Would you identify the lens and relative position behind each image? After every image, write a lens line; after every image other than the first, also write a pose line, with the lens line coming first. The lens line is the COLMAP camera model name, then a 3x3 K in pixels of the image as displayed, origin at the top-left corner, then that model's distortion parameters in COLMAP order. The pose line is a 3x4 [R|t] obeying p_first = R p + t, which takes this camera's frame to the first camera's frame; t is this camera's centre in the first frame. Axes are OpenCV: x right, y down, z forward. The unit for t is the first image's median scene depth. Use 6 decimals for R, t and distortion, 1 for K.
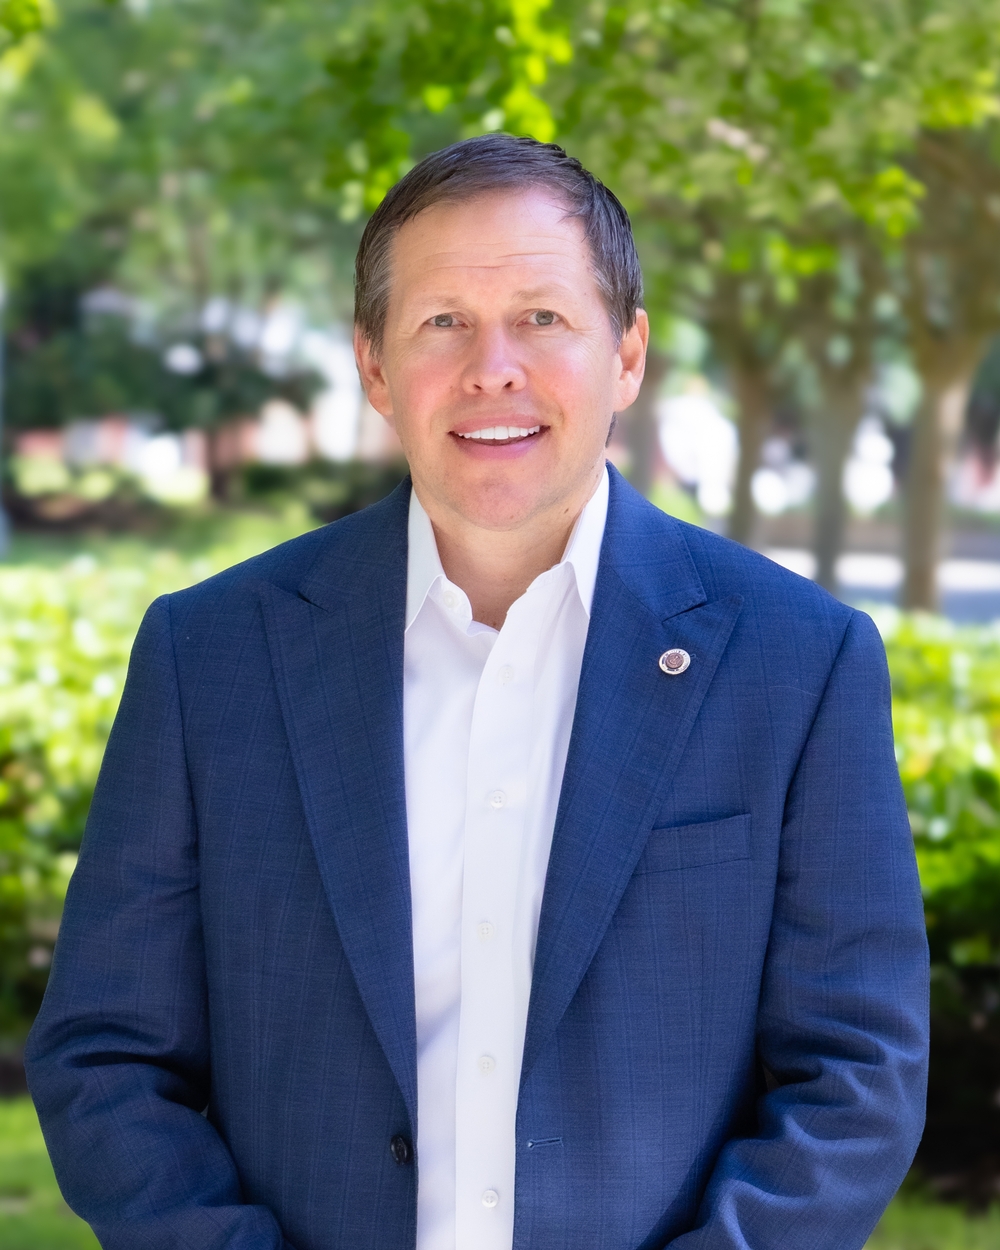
lens RADIAL K [[5002.5, 0, 510.4], [0, 5002.5, 622.4], [0, 0, 1]] dist [0.503934, 0.000000]
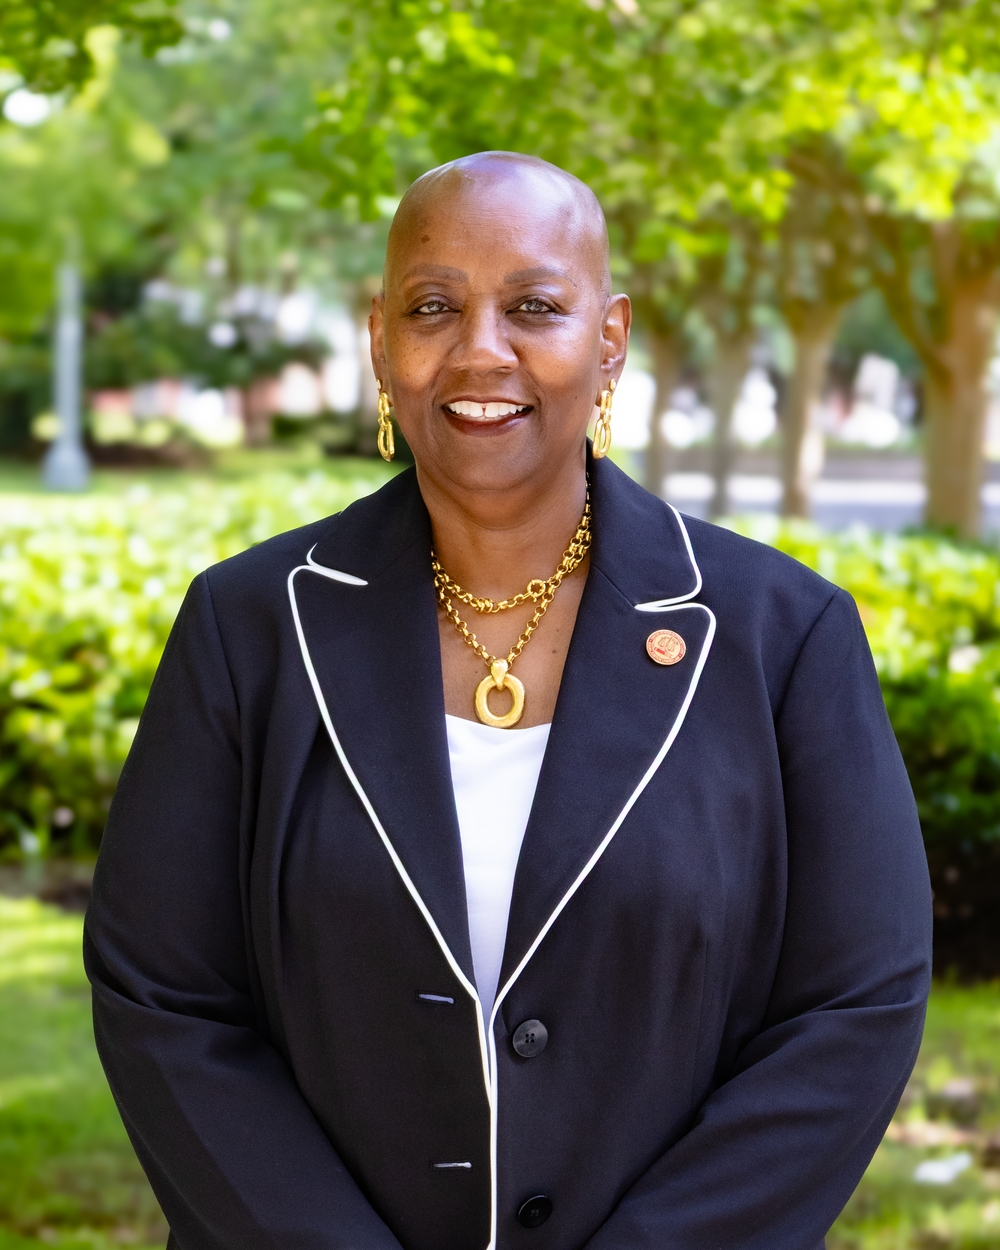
lens RADIAL K [[4967.7, 0, 496.5], [0, 4967.7, 623.2], [0, 0, 1]] dist [-0.259971, 0.000000]
pose [[0.999769, -0.012331, 0.017603, -0.016398], [0.012117, 0.999852, 0.012253, 0.006850], [-0.017752, -0.012037, 0.999770, -0.257044]]
